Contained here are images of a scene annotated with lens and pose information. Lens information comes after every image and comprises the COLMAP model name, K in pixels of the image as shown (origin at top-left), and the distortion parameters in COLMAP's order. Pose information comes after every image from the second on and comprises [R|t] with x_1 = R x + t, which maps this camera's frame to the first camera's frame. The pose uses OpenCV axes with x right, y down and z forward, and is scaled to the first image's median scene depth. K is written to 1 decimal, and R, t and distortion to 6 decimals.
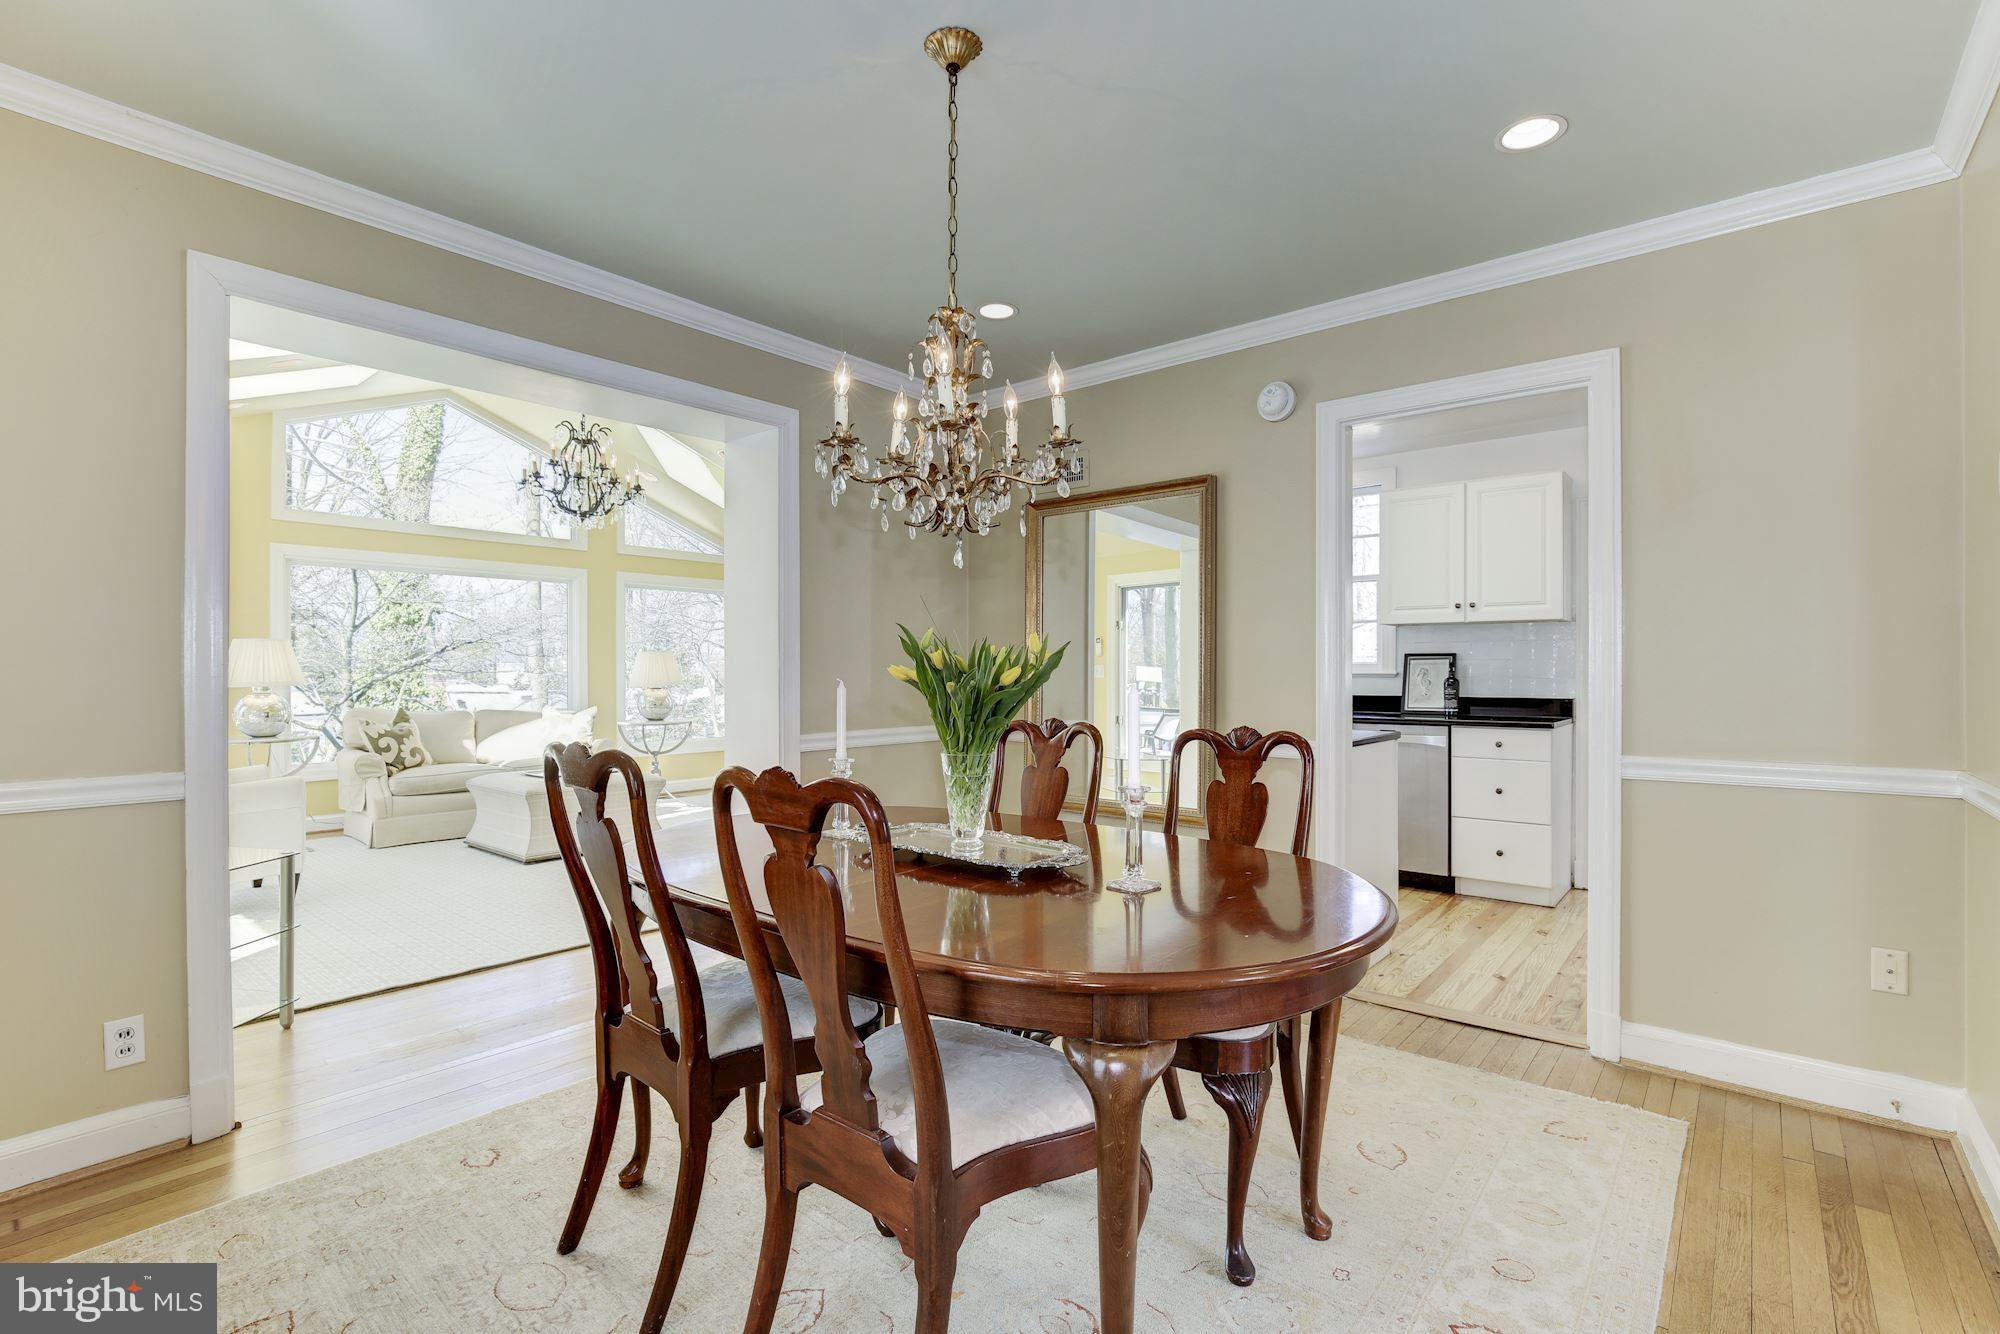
lens RADIAL K [[913.9, 0, 1005.3], [0, 913.9, 671.9], [0, 0, 1]] dist [-0.015609, 0.003590]
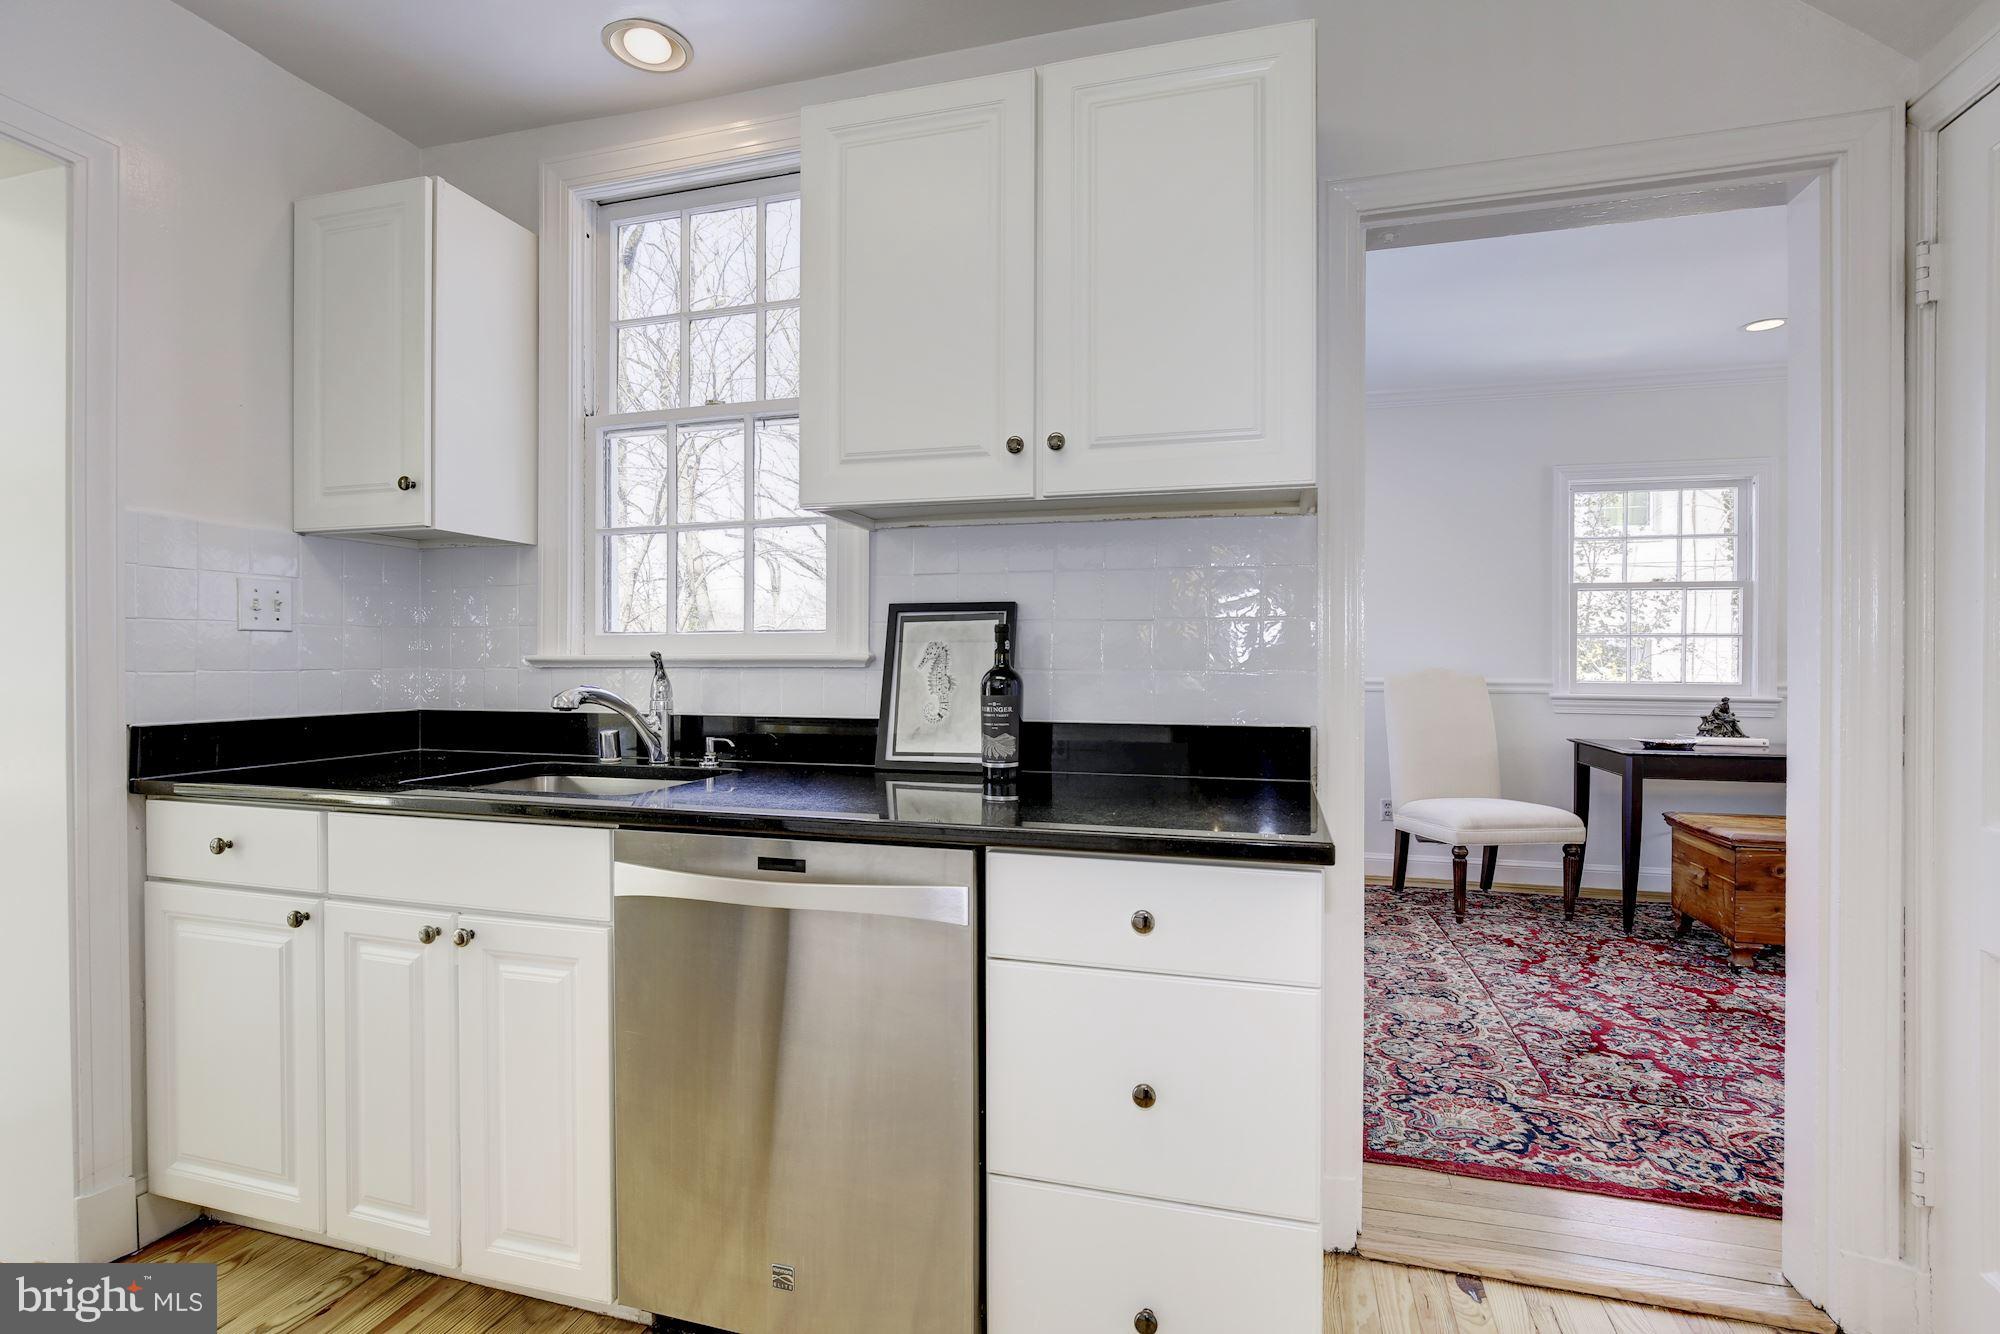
lens RADIAL K [[913.9, 0, 1005.2], [0, 913.9, 657.3], [0, 0, 1]] dist [-0.015609, 0.003590]
pose [[0.911809, 0.002778, 0.410606, 0.346273], [-0.001962, 0.999995, -0.002408, 0.002222], [-0.410611, 0.001390, 0.911810, 0.677355]]
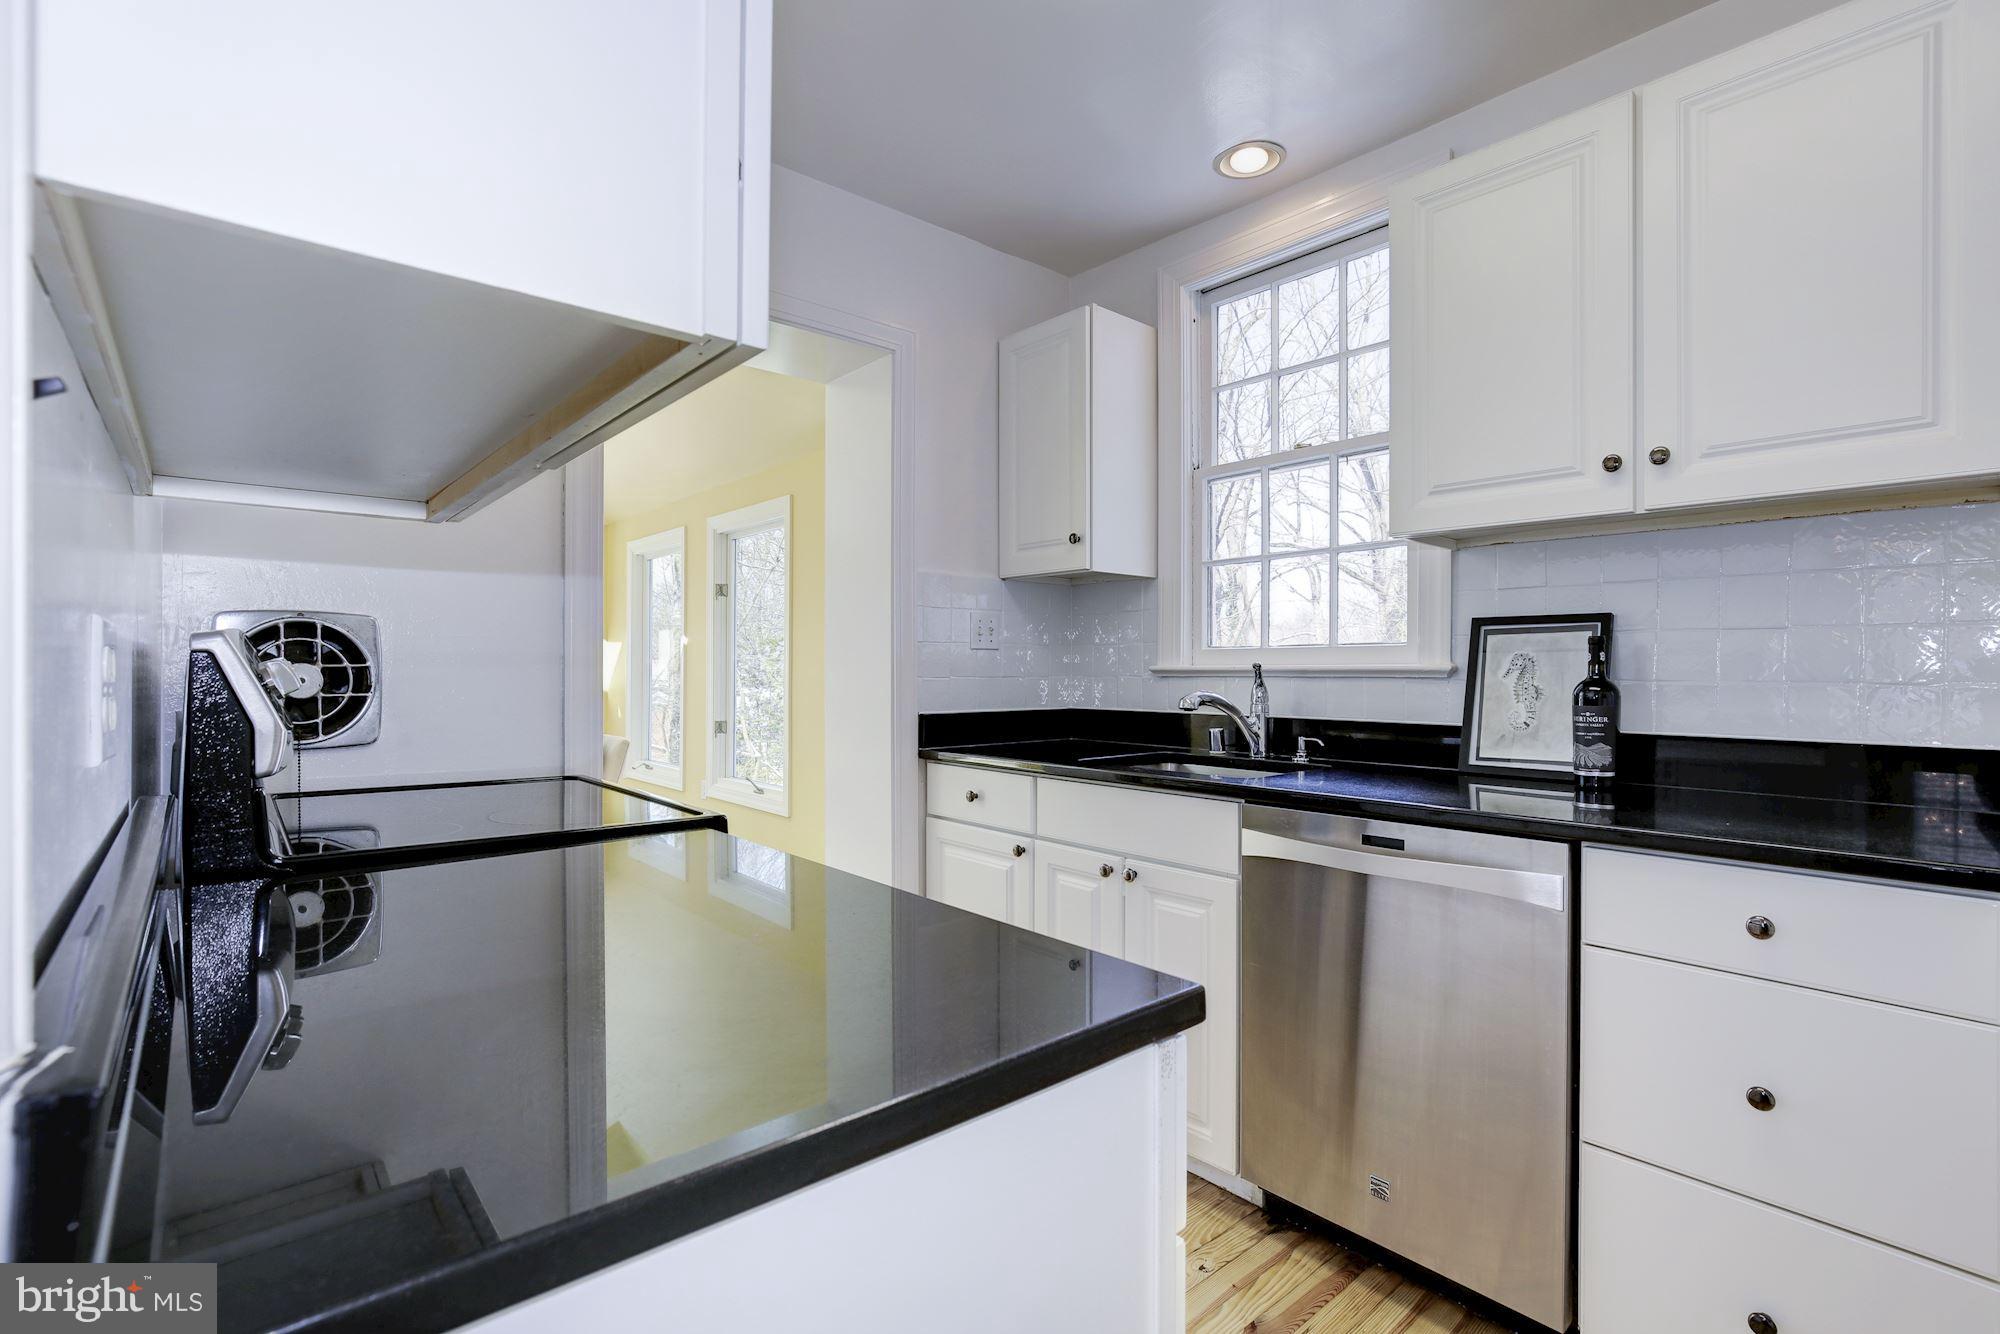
lens RADIAL K [[913.9, 0, 1025.0], [0, 913.9, 669.9], [0, 0, 1]] dist [-0.015609, 0.003590]
pose [[0.990881, 0.002907, -0.134712, 0.315723], [-0.002690, 0.999995, 0.001799, 0.002000], [0.134716, -0.001421, 0.990883, 0.615694]]
